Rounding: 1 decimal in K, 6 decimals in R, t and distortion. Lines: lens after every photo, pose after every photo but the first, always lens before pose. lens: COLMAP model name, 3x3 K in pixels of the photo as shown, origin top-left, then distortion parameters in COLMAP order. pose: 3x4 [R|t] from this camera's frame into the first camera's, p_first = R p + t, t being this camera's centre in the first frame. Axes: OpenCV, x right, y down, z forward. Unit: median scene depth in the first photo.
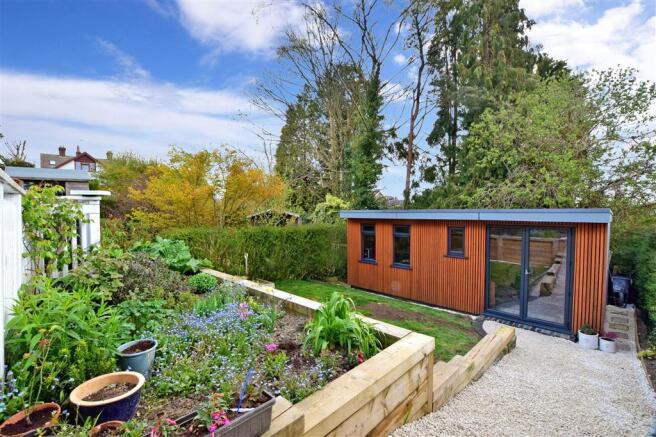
lens RADIAL K [[290.4, 0, 330.3], [0, 290.4, 221.8], [0, 0, 1]] dist [-0.032719, 0.005285]
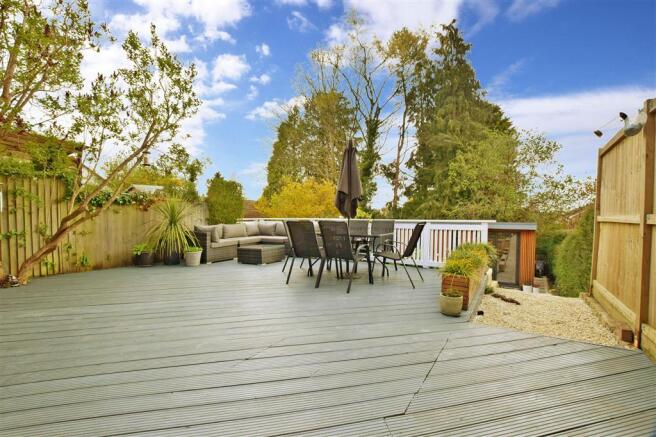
lens RADIAL K [[290.4, 0, 329.5], [0, 290.4, 222.0], [0, 0, 1]] dist [-0.032719, 0.005285]
pose [[0.984031, 0.004856, 0.177931, -0.456461], [-0.002072, 0.999873, -0.015830, -0.009139], [-0.177985, 0.015209, 0.983916, -0.412136]]
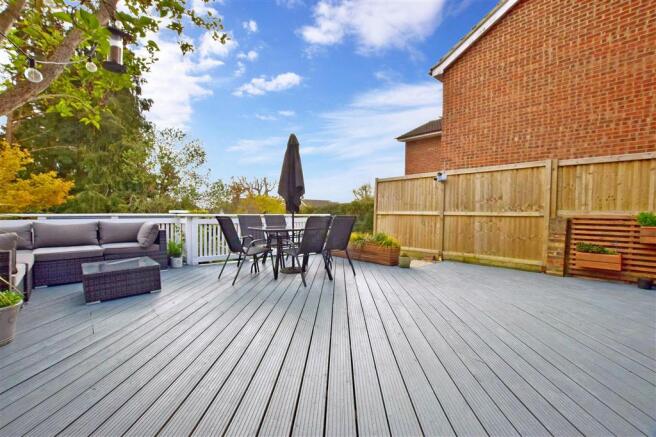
lens RADIAL K [[290.4, 0, 331.3], [0, 290.4, 221.7], [0, 0, 1]] dist [-0.032719, 0.005285]
pose [[0.086111, -0.025328, 0.995964, -0.834040], [0.028115, 0.999340, 0.022983, -0.018704], [-0.995889, 0.026022, 0.086767, -0.032534]]
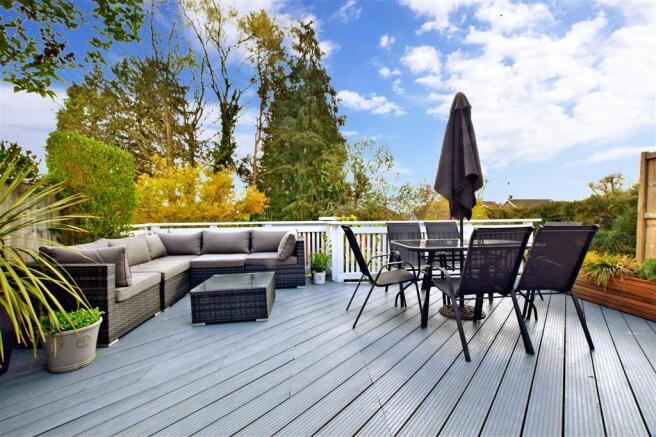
lens RADIAL K [[290.4, 0, 329.3], [0, 290.4, 222.1], [0, 0, 1]] dist [-0.032719, 0.005285]
pose [[0.684648, -0.015643, 0.728706, -0.661286], [0.033160, 0.999403, -0.009701, -0.023034], [-0.728119, 0.030805, 0.684758, -0.031745]]
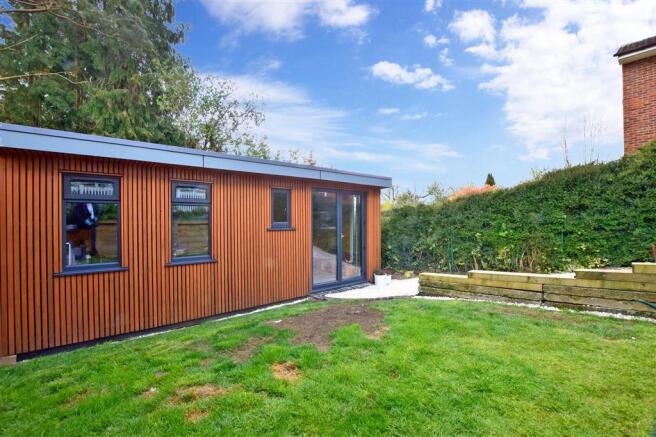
lens RADIAL K [[290.4, 0, 329.0], [0, 290.4, 222.1], [0, 0, 1]] dist [-0.032719, 0.005285]
pose [[0.084266, 0.004653, 0.996432, -0.232901], [0.047426, 0.998837, -0.008675, 0.087665], [-0.995314, 0.047988, 0.083947, 0.623556]]
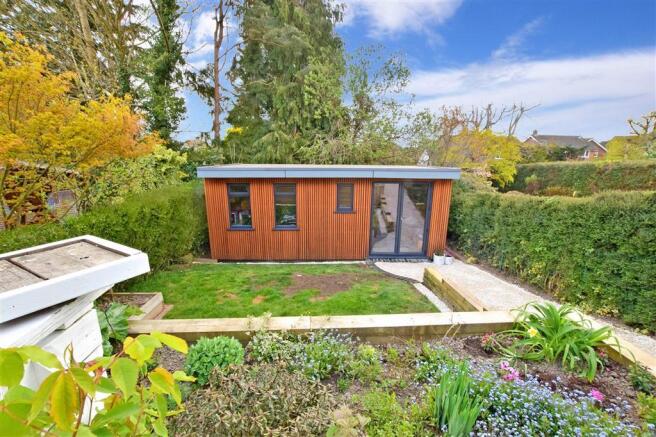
lens RADIAL K [[290.4, 0, 329.4], [0, 290.4, 221.4], [0, 0, 1]] dist [-0.032719, 0.005285]
pose [[0.686938, -0.165946, 0.707515, -0.281235], [0.017708, 0.977112, 0.211985, -0.056366], [-0.726500, -0.133092, 0.674154, 0.241791]]
